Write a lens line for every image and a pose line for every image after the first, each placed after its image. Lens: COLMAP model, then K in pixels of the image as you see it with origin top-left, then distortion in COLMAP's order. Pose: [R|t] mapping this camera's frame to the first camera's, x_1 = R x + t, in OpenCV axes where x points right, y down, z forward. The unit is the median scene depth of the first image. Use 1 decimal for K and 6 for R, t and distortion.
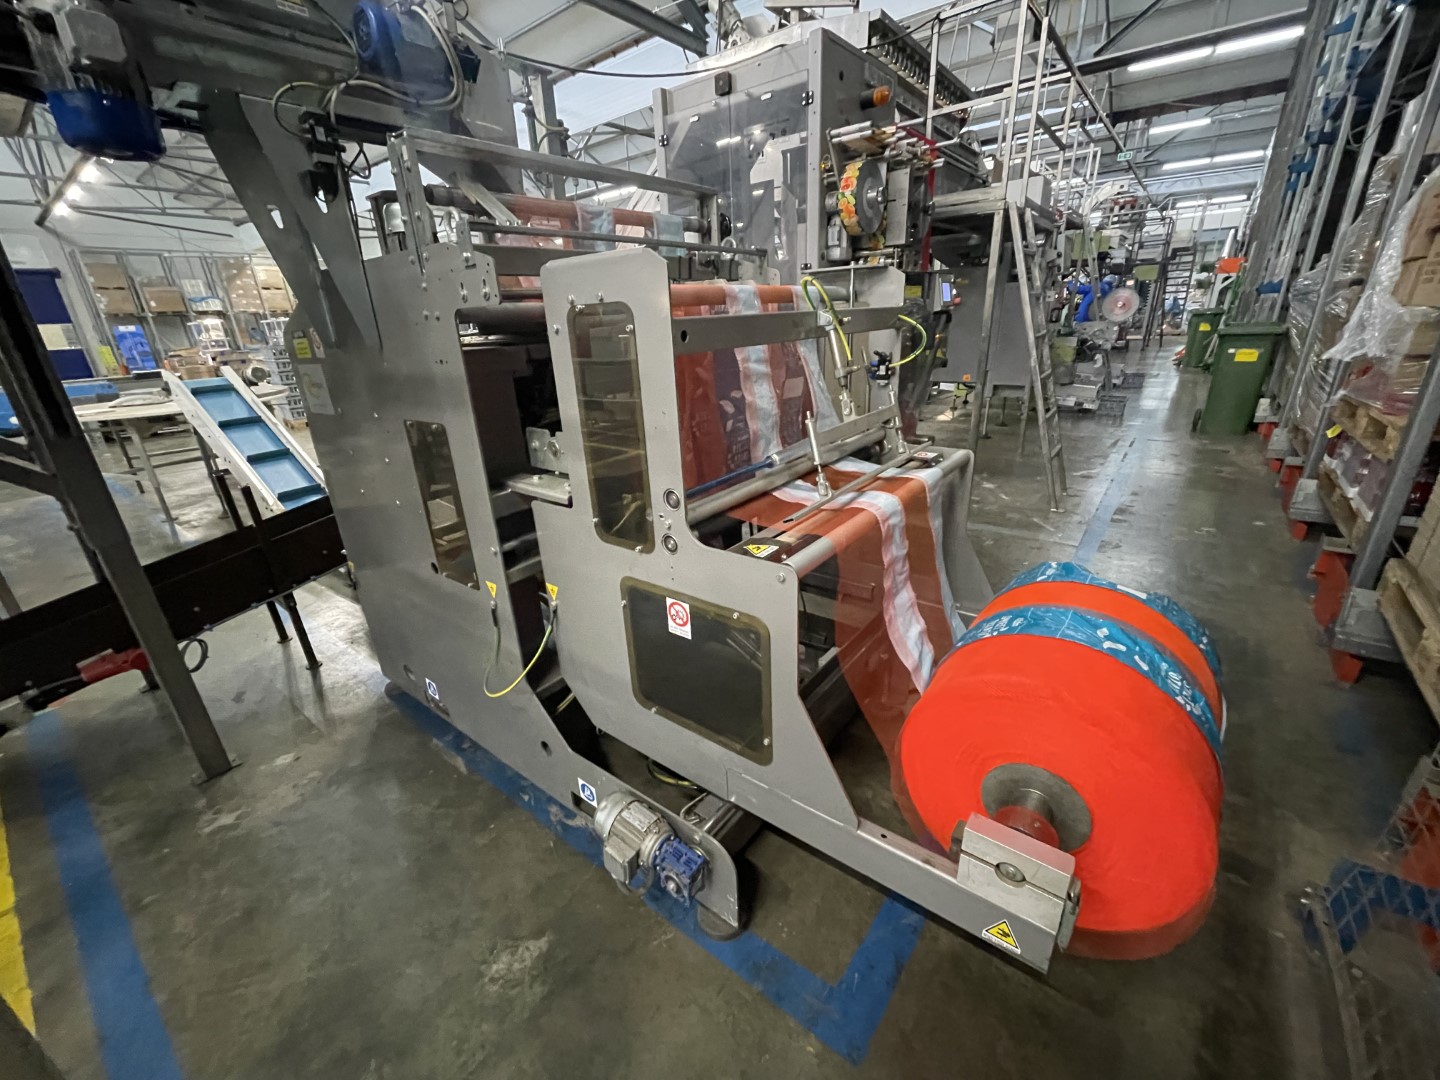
lens RADIAL K [[579.0, 0, 716.7], [0, 579.0, 543.1], [0, 0, 1]] dist [0.000456, -0.000328]
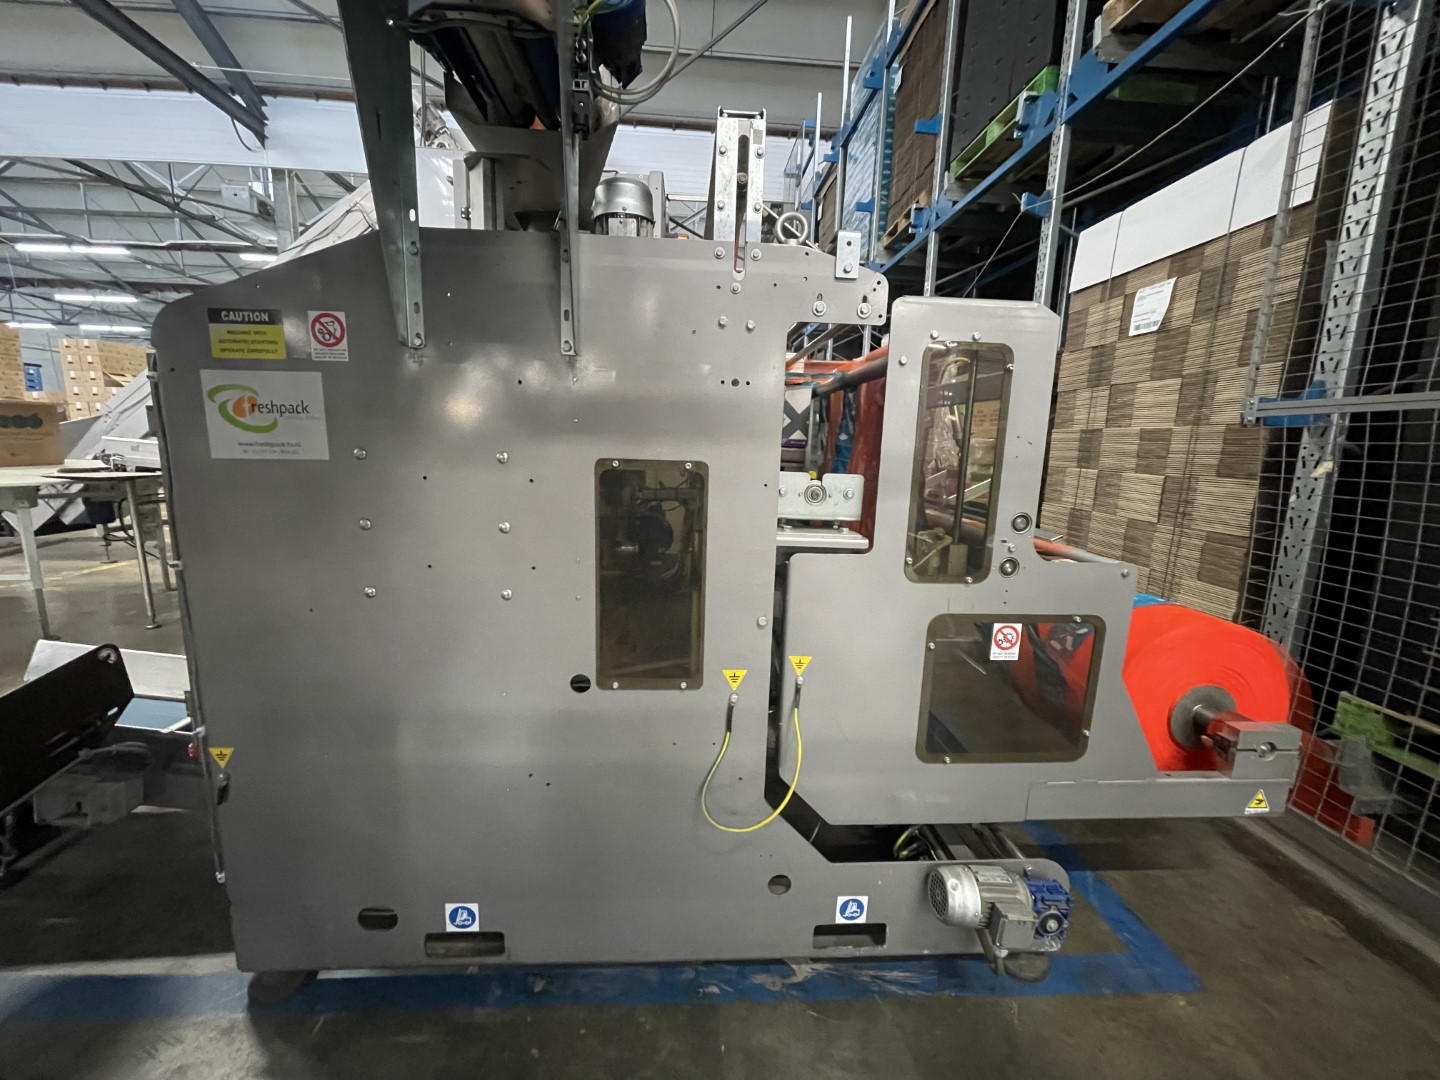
lens RADIAL K [[579.0, 0, 717.3], [0, 579.0, 549.8], [0, 0, 1]] dist [0.000456, -0.000328]
pose [[0.748278, -0.048013, 0.661646, -1.102754], [0.178555, 0.975147, -0.131172, 0.012618], [-0.638904, 0.216293, 0.738254, 0.515813]]
